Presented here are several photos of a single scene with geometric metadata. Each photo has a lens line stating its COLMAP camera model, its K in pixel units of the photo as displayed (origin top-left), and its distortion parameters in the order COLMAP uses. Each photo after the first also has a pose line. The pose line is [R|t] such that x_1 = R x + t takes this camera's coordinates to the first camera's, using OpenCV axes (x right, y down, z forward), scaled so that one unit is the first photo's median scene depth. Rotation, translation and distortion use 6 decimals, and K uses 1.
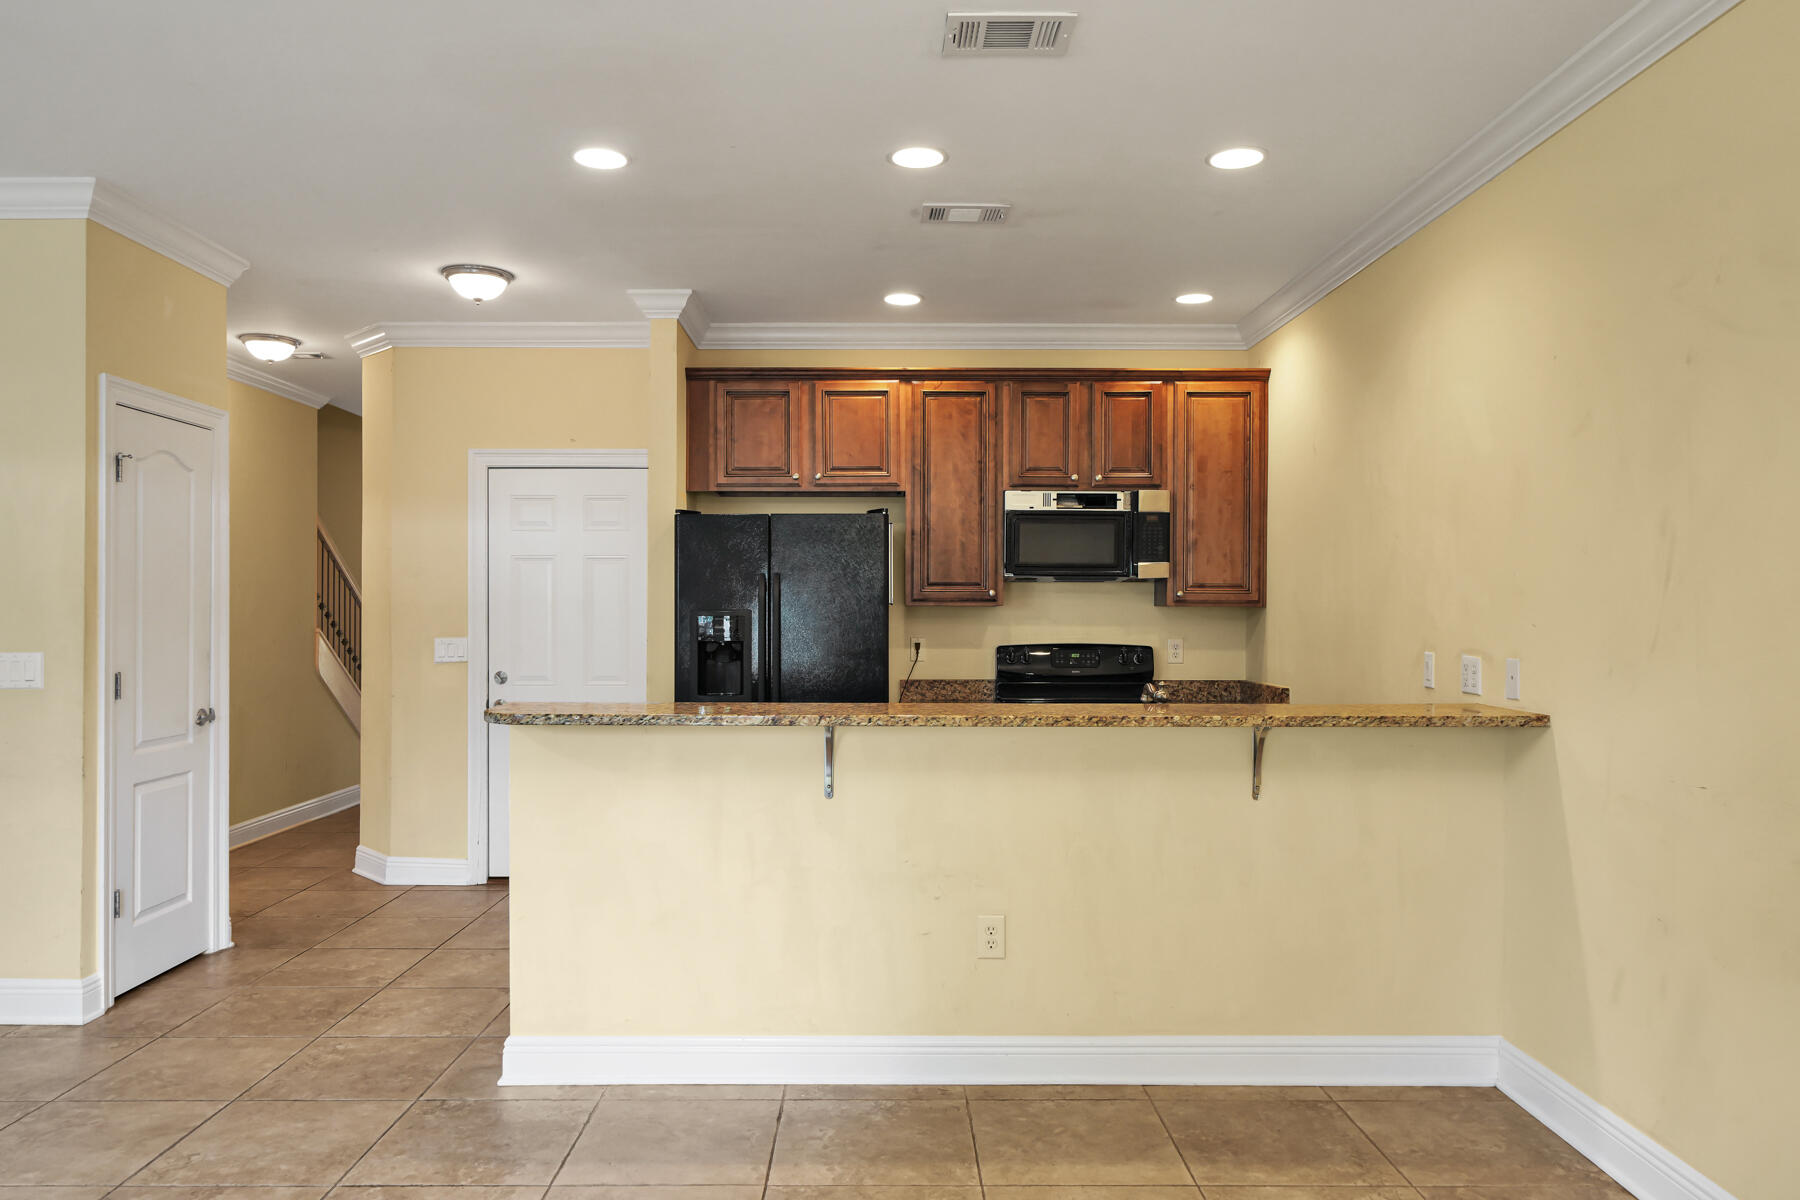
lens RADIAL K [[1232.8, 0, 900.0], [0, 1232.8, 600.0], [0, 0, 1]] dist [-0.001675, -0.002471]
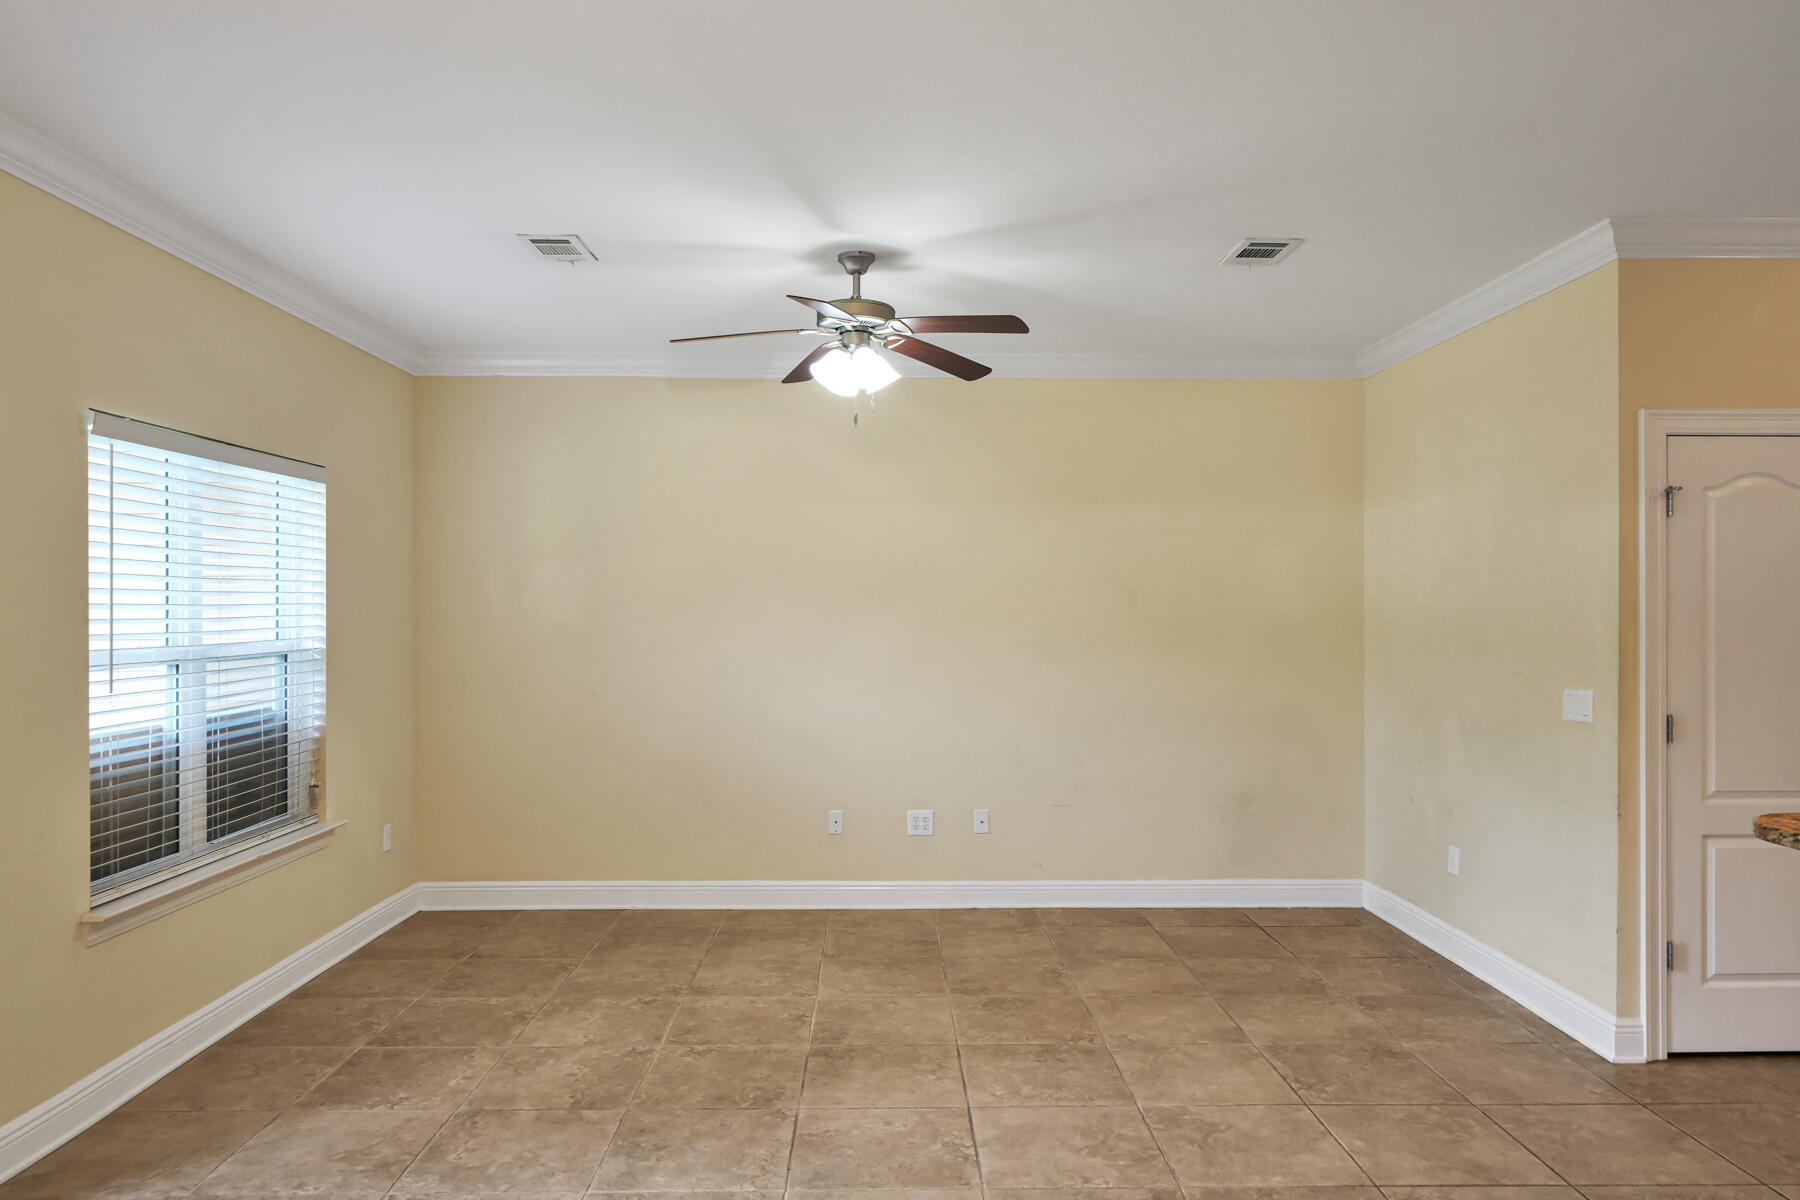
lens RADIAL K [[1197.4, 0, 900.0], [0, 1197.4, 600.0], [0, 0, 1]] dist [-0.004027, -0.002596]
pose [[-0.005979, -0.005766, -0.999965, 0.294200], [0.005929, 0.999966, -0.005802, -0.028285], [0.999965, -0.005964, -0.005945, 0.396740]]
